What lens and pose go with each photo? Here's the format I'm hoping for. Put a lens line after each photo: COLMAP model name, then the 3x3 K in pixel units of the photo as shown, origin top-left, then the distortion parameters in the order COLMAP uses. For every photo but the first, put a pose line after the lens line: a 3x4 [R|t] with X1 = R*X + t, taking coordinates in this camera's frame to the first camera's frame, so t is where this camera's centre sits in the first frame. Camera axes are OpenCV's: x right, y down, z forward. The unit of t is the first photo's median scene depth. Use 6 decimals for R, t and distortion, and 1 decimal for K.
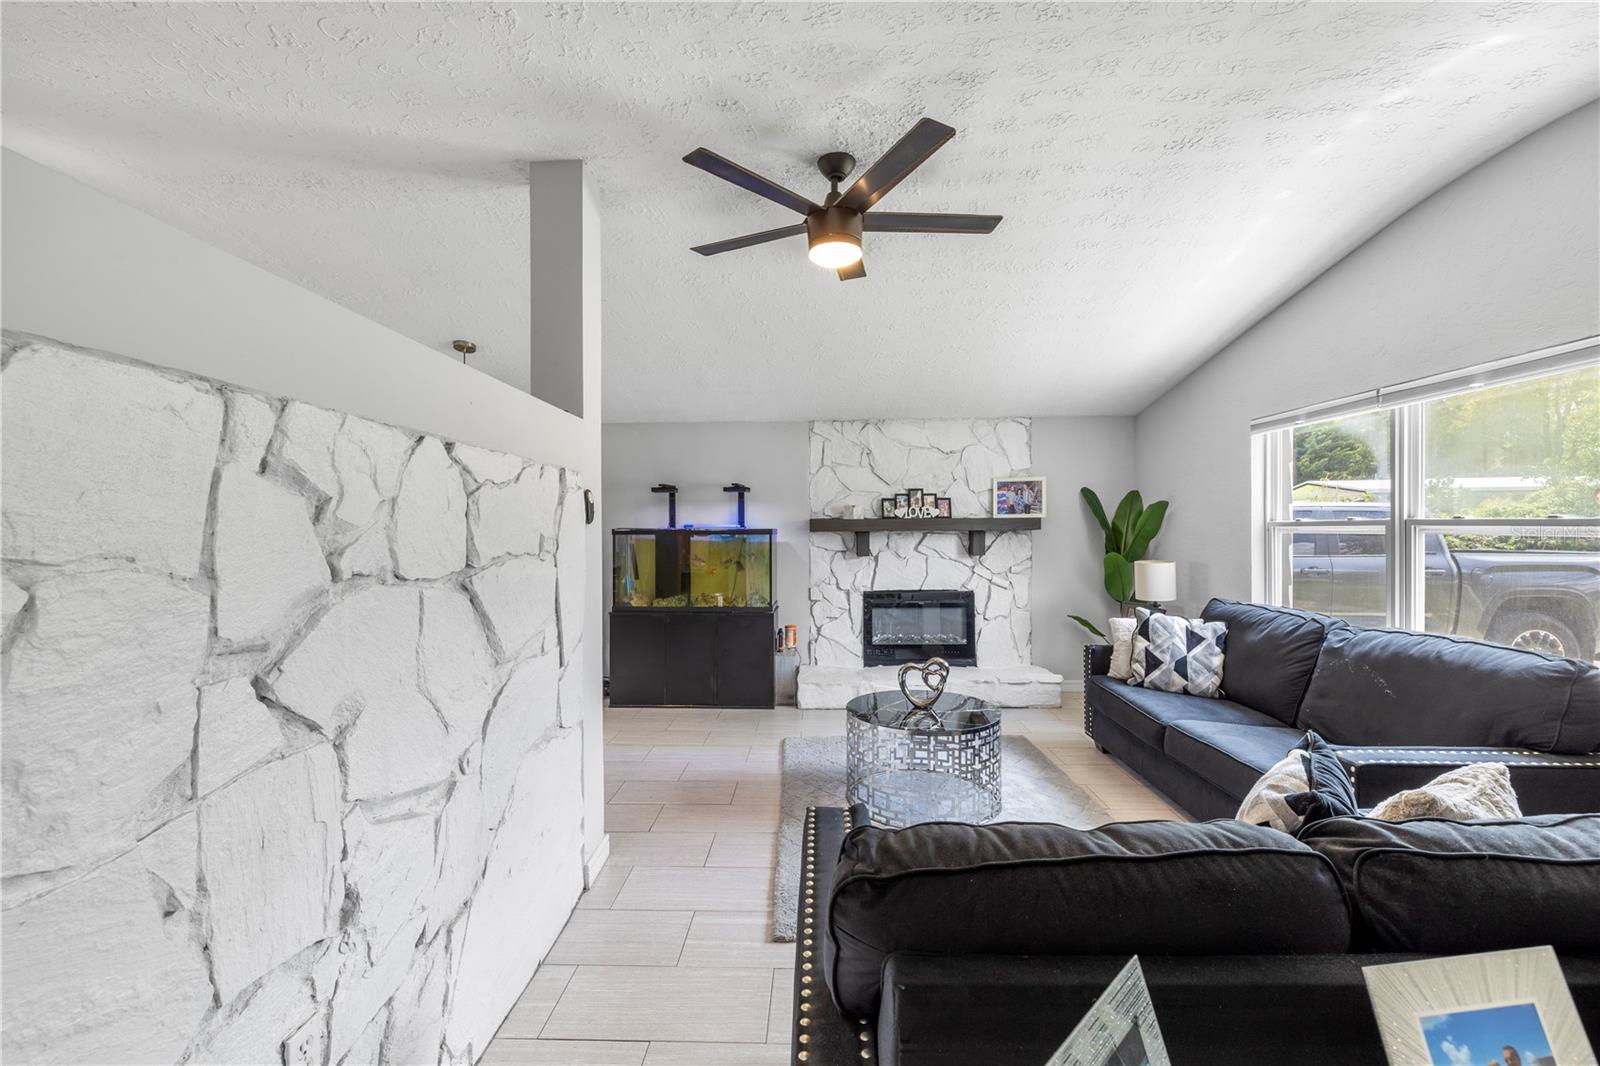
lens RADIAL K [[666.9, 0, 789.7], [0, 666.9, 527.6], [0, 0, 1]] dist [-0.001146, -0.000653]
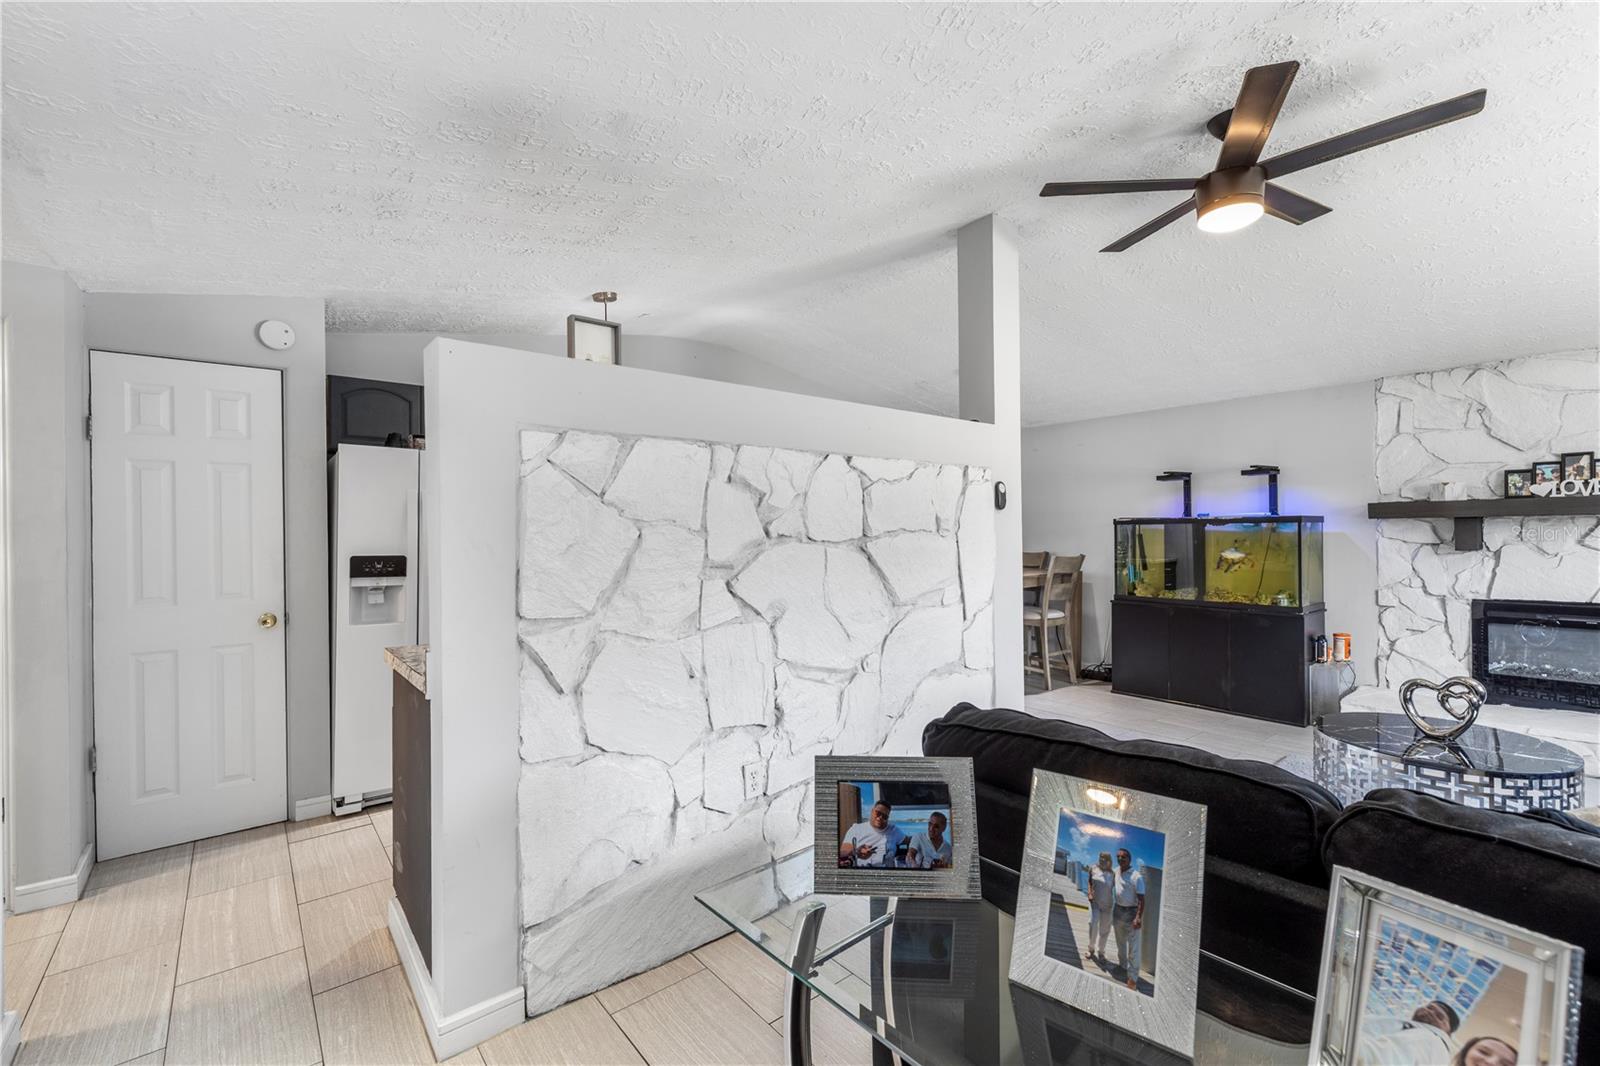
lens RADIAL K [[666.9, 0, 799.7], [0, 666.9, 532.6], [0, 0, 1]] dist [-0.001146, -0.000653]
pose [[0.667730, -0.000425, -0.744404, 0.431890], [0.008456, 0.999940, 0.007014, 0.029536], [0.744356, -0.010979, 0.667693, -0.105724]]
